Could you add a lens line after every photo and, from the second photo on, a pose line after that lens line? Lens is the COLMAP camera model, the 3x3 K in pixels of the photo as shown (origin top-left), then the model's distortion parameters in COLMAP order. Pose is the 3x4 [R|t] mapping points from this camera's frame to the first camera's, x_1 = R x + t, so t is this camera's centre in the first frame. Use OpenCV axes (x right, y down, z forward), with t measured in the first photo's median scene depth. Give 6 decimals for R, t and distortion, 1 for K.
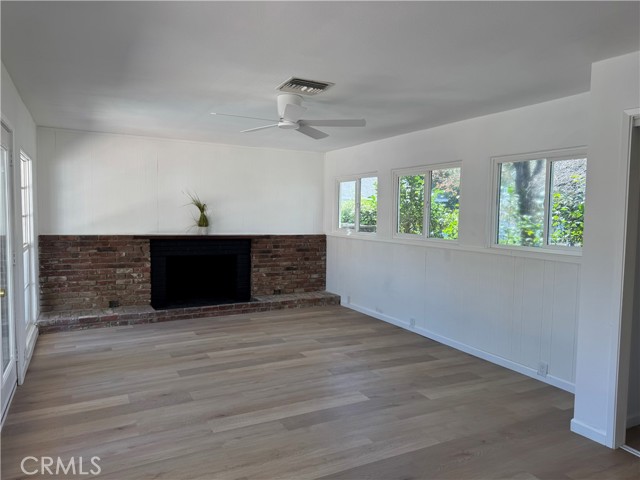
lens RADIAL K [[448.1, 0, 319.1], [0, 448.1, 240.0], [0, 0, 1]] dist [0.079951, -0.083002]
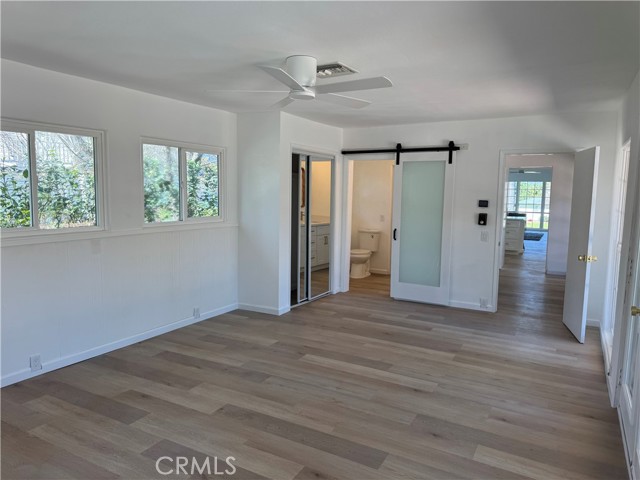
lens RADIAL K [[464.3, 0, 323.0], [0, 464.3, 242.0], [0, 0, 1]] dist [0.010233, -0.004873]
pose [[-0.555041, -0.119055, 0.823259, -0.500502], [0.028858, 0.986353, 0.162096, -0.076579], [-0.831322, 0.113728, -0.544031, 0.910875]]
